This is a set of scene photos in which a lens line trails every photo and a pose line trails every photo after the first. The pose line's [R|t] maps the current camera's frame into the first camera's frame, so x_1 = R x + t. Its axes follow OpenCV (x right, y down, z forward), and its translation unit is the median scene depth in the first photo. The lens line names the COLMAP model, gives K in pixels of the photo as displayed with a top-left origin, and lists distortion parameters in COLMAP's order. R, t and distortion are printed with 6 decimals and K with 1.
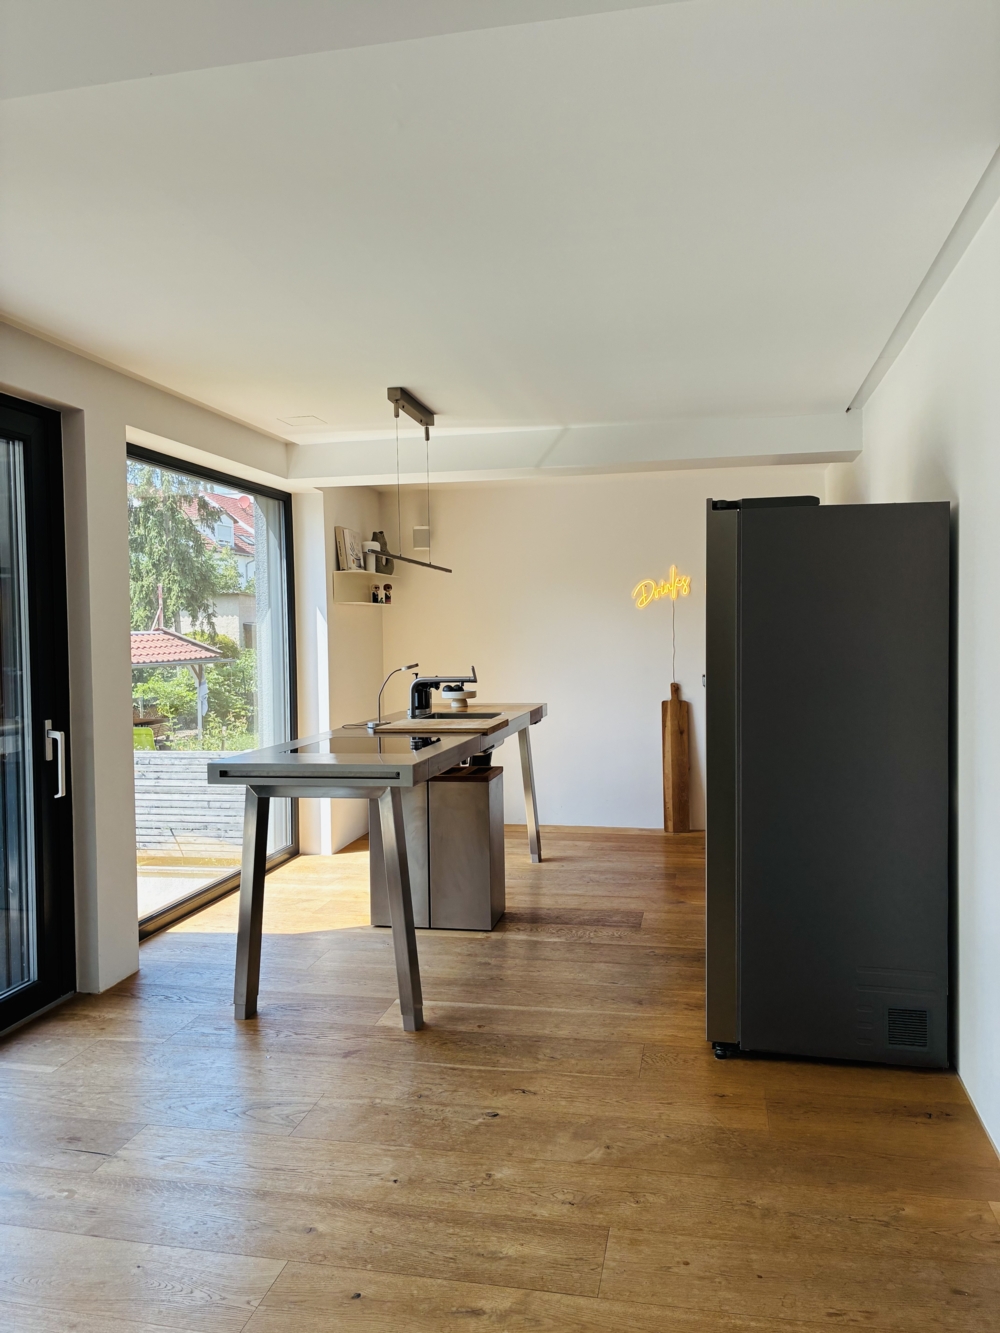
lens RADIAL K [[1017.6, 0, 500.0], [0, 1017.6, 666.5], [0, 0, 1]] dist [0.030367, -0.001669]
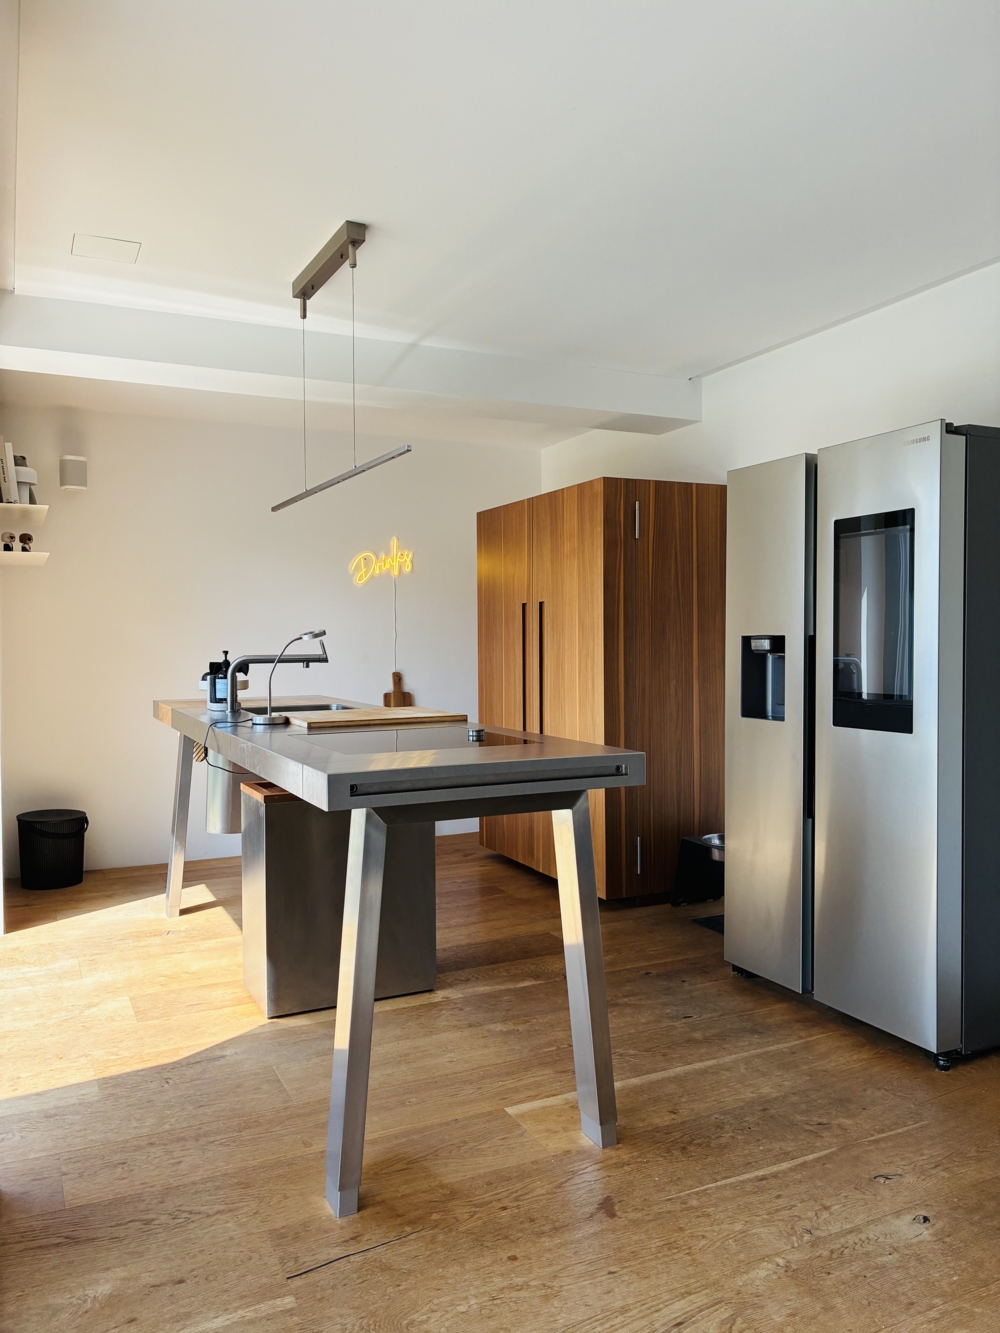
lens RADIAL K [[1014.0, 0, 500.0], [0, 1014.0, 666.5], [0, 0, 1]] dist [0.068770, -0.086217]
pose [[0.787855, -0.004175, 0.615847, -0.425677], [0.014132, 0.999836, -0.011301, 0.032474], [-0.615699, 0.017606, 0.787785, 0.376780]]
